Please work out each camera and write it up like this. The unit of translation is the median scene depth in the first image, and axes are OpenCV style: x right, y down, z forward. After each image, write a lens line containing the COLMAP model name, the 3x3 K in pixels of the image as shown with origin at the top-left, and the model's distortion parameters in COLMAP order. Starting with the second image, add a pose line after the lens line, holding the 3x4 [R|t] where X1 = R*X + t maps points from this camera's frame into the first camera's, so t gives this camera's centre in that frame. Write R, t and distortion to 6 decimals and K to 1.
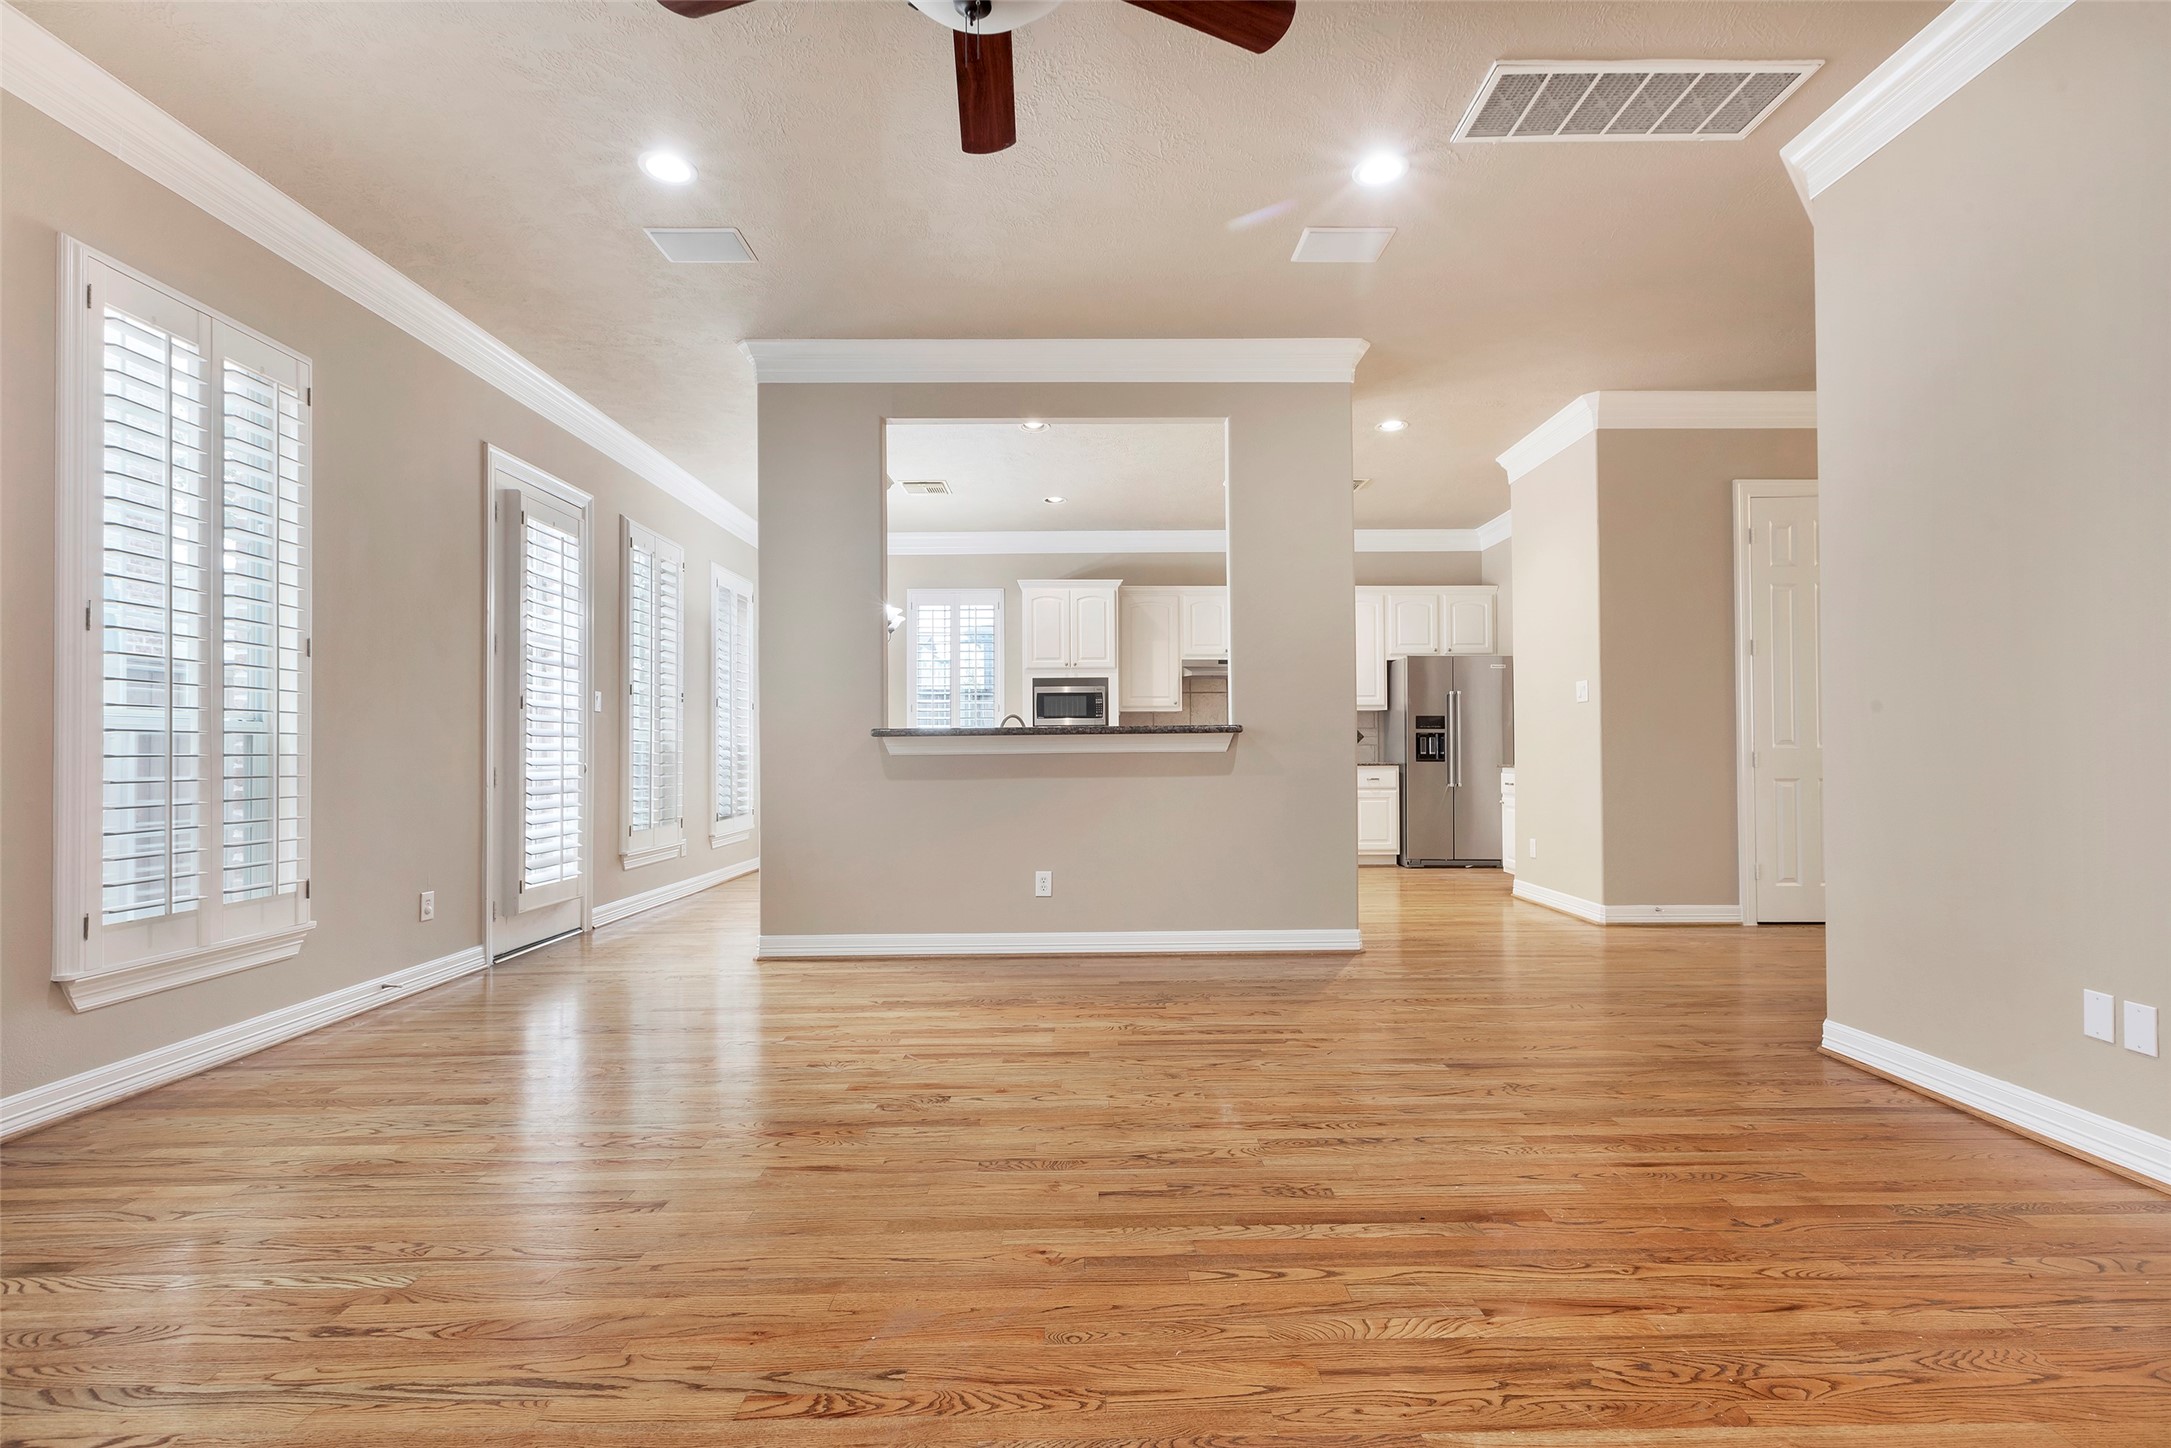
lens RADIAL K [[972.0, 0, 1106.6], [0, 972.0, 730.5], [0, 0, 1]] dist [0.003596, -0.001078]
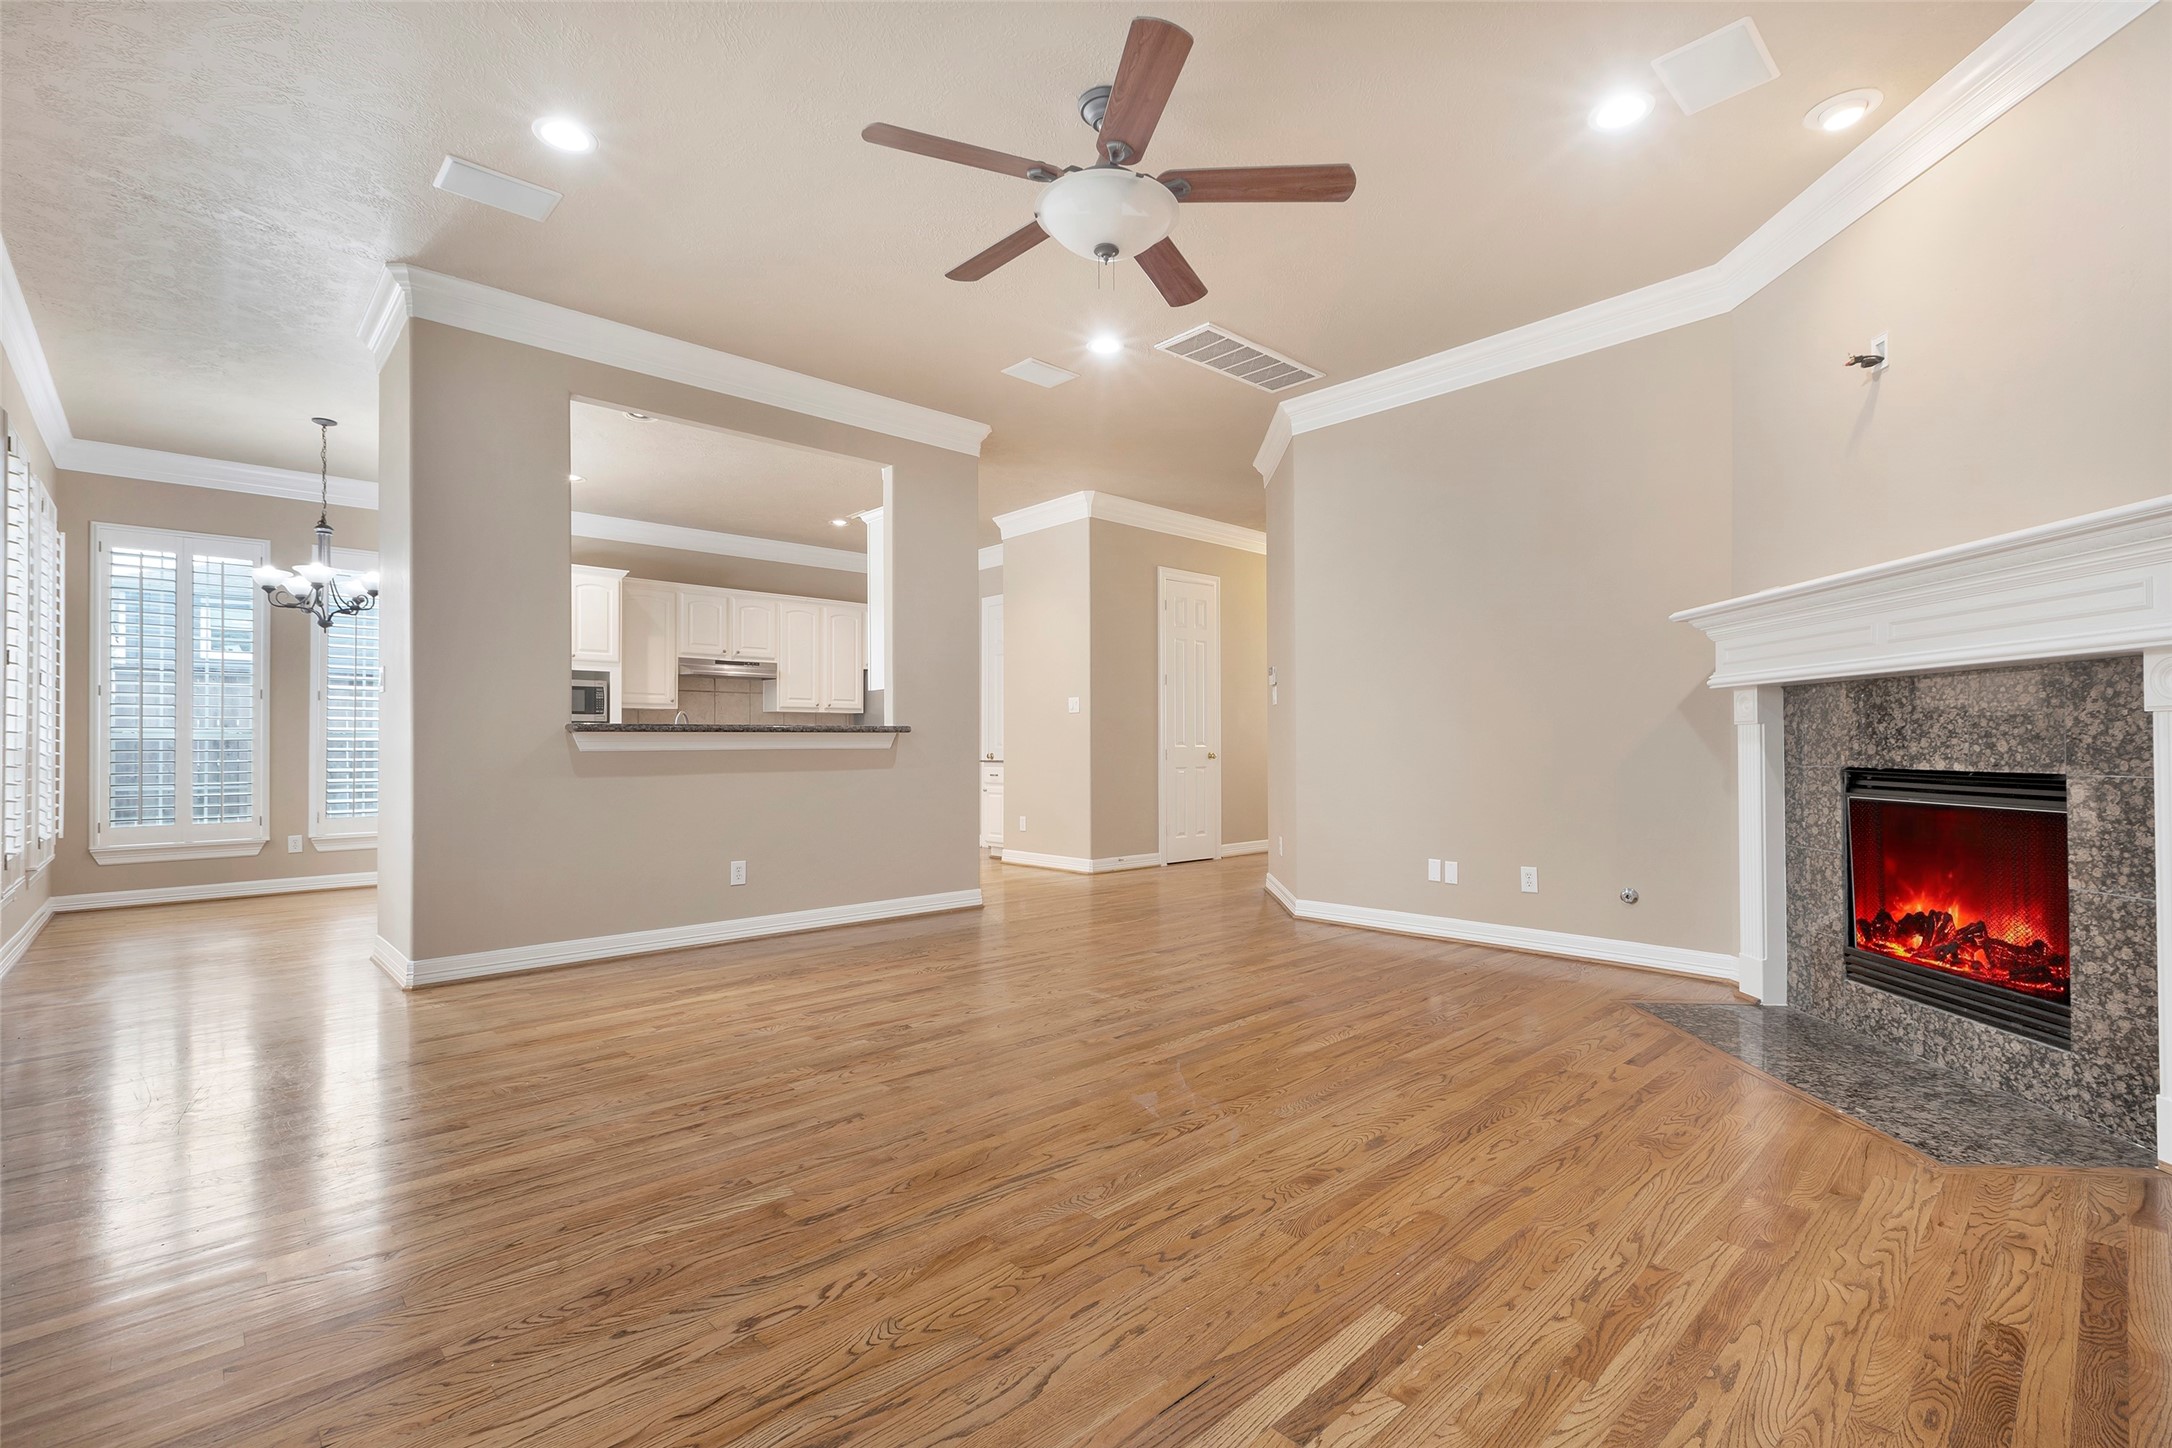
lens RADIAL K [[972.4, 0, 1101.7], [0, 972.4, 732.4], [0, 0, 1]] dist [0.003596, -0.001078]
pose [[0.738861, 0.014346, 0.673705, -0.874878], [-0.015014, 0.999876, -0.004826, 0.006789], [-0.673691, -0.006549, 0.738984, -0.086636]]
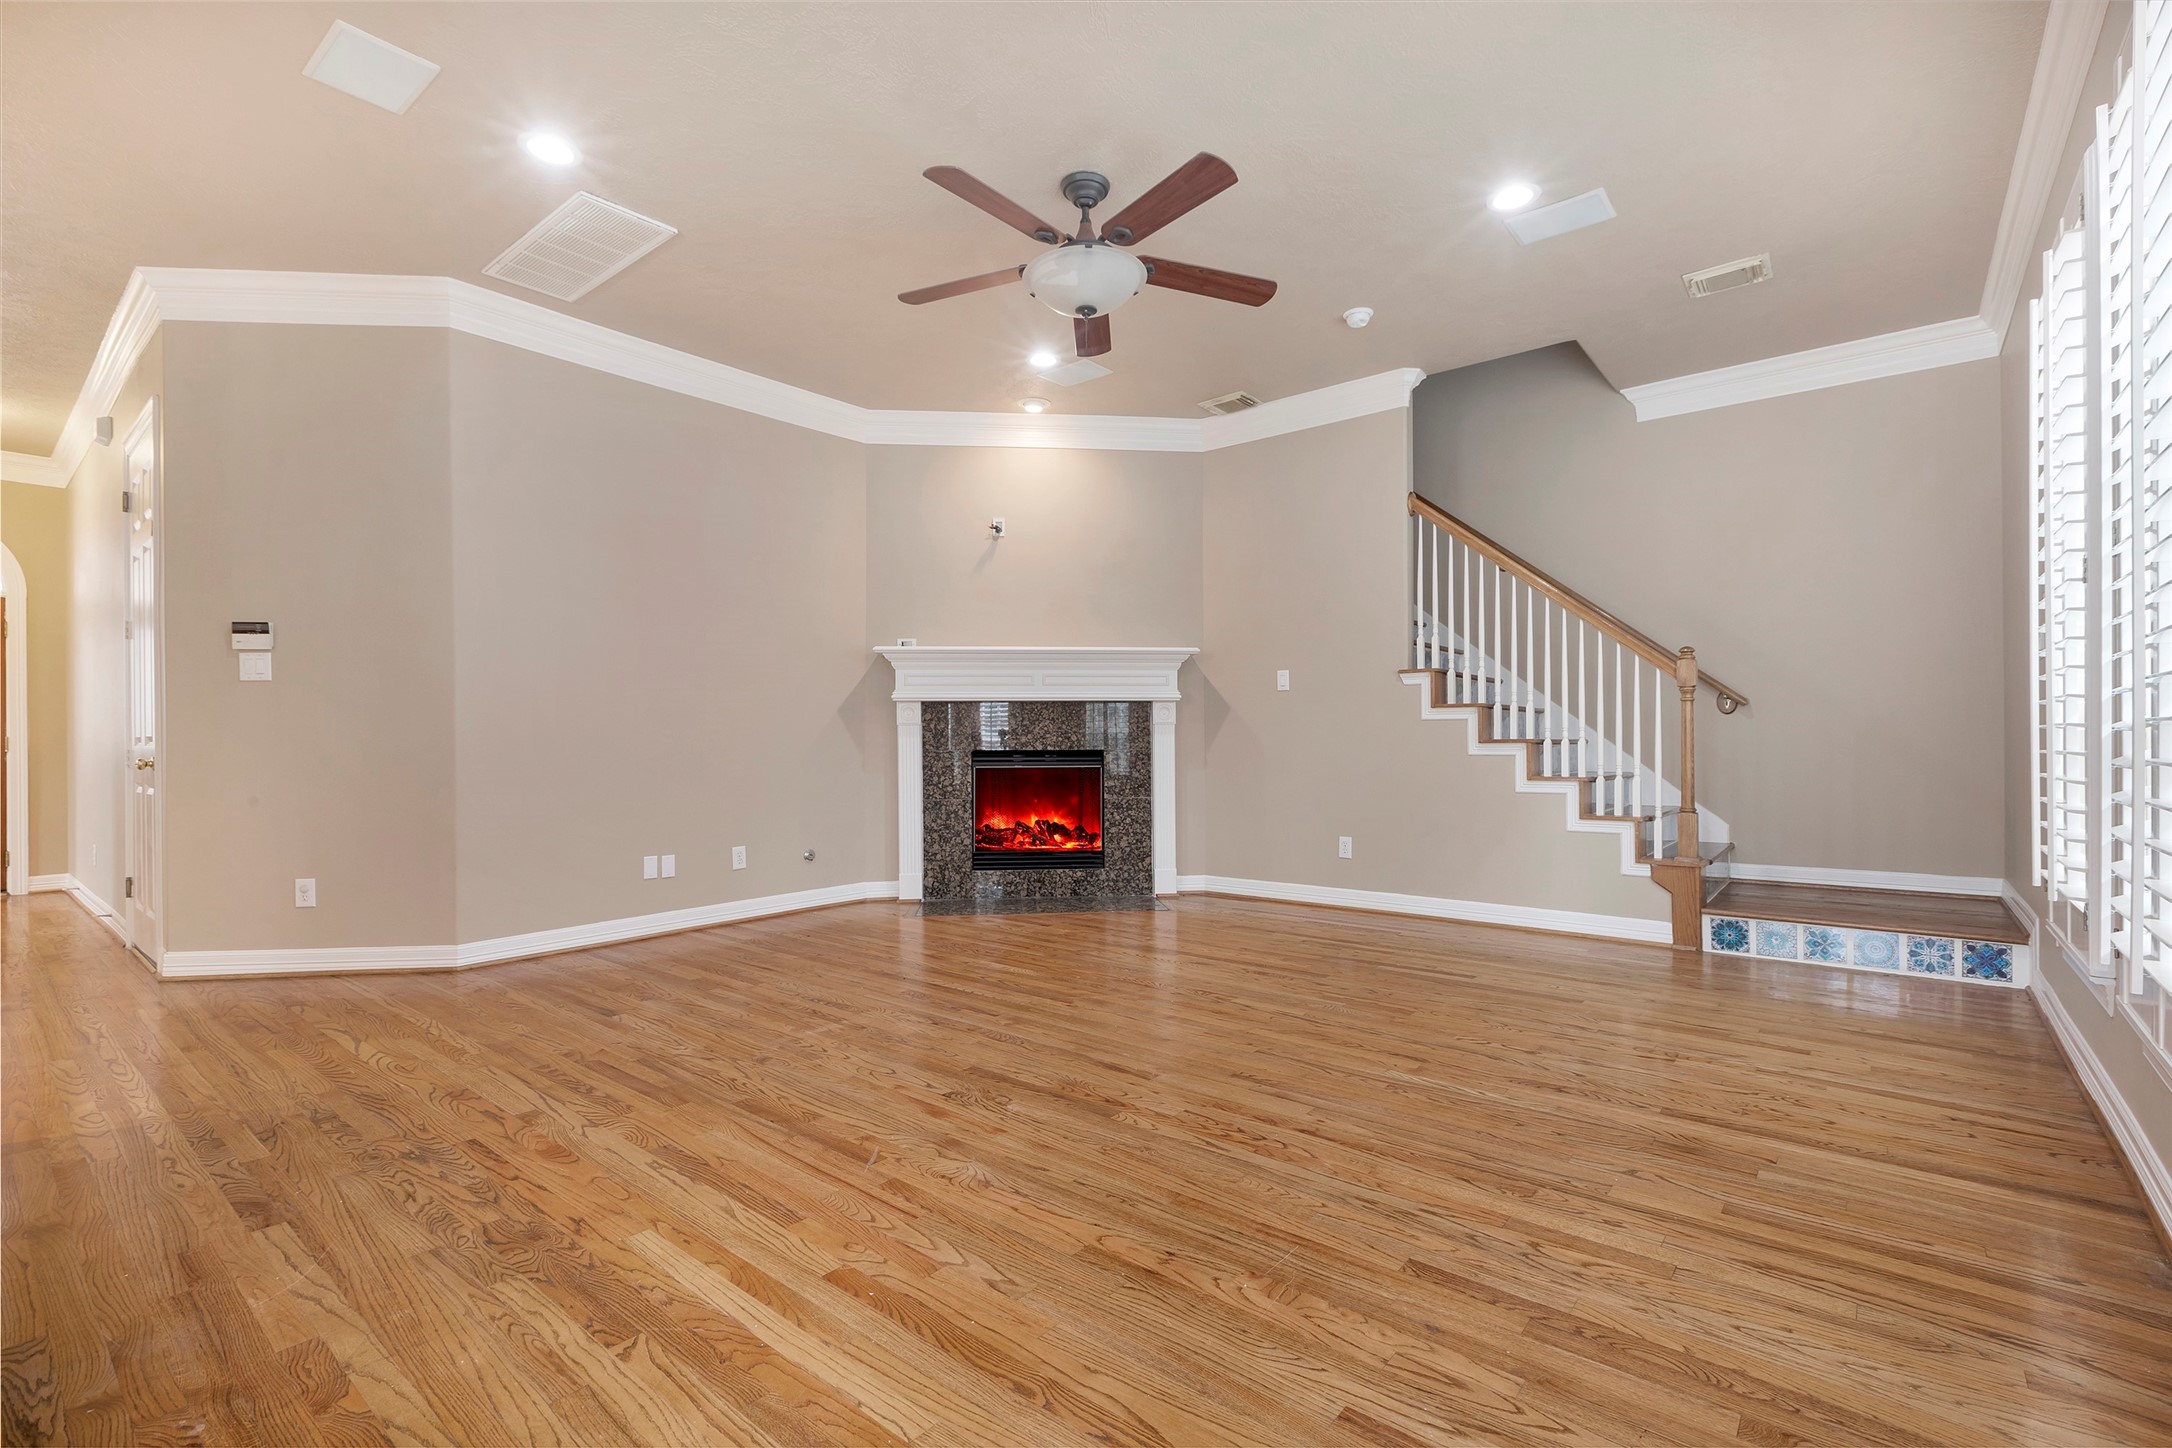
lens RADIAL K [[972.4, 0, 1101.4], [0, 972.4, 723.3], [0, 0, 1]] dist [0.003596, -0.001078]
pose [[-0.764024, 0.022780, 0.644786, -0.971415], [0.001063, 0.999420, -0.034049, 0.045961], [-0.645187, -0.025329, -0.763605, 1.756277]]
